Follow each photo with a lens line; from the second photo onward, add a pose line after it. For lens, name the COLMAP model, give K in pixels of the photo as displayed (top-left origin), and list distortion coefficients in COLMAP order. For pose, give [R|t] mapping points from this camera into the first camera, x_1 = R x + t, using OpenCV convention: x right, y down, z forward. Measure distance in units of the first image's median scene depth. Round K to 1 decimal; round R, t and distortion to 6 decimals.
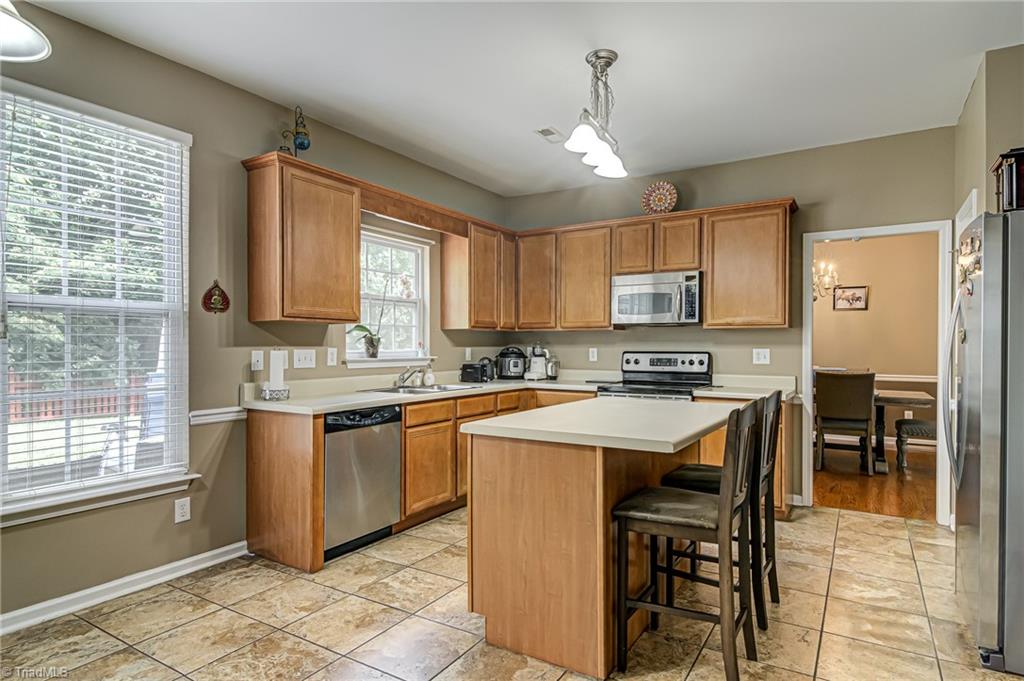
lens RADIAL K [[566.0, 0, 517.1], [0, 566.0, 347.2], [0, 0, 1]] dist [0.022013, -0.000550]
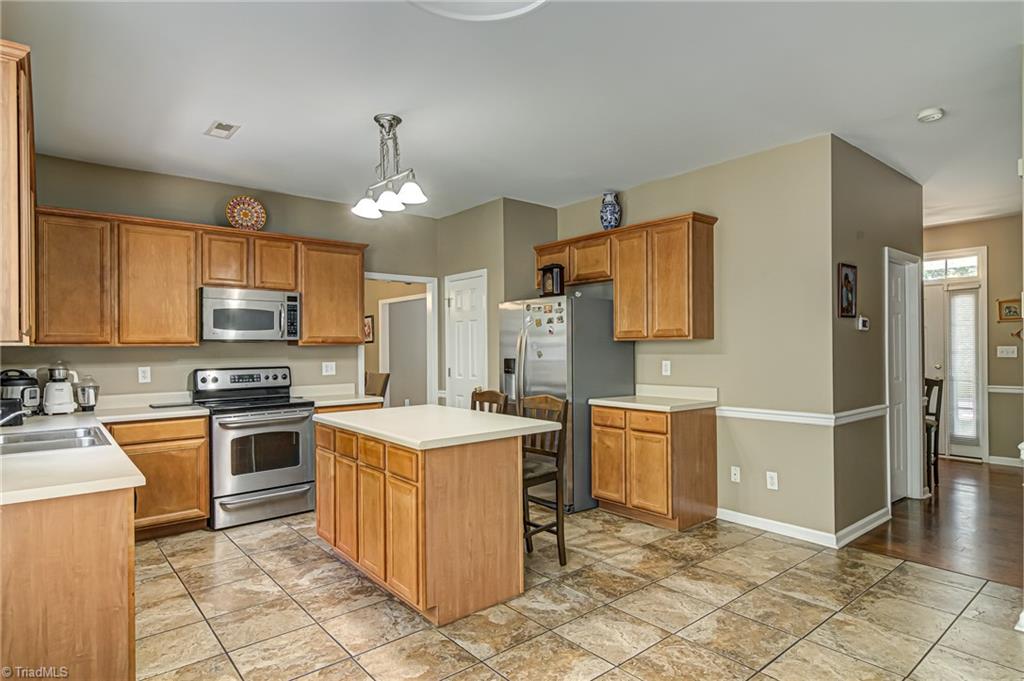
lens RADIAL K [[566.0, 0, 517.1], [0, 566.0, 347.2], [0, 0, 1]] dist [0.022013, -0.000550]
pose [[0.316533, -0.003744, 0.948574, -0.574413], [0.012317, 0.999924, -0.000164, -0.023889], [-0.948502, 0.011736, 0.316555, 0.251346]]
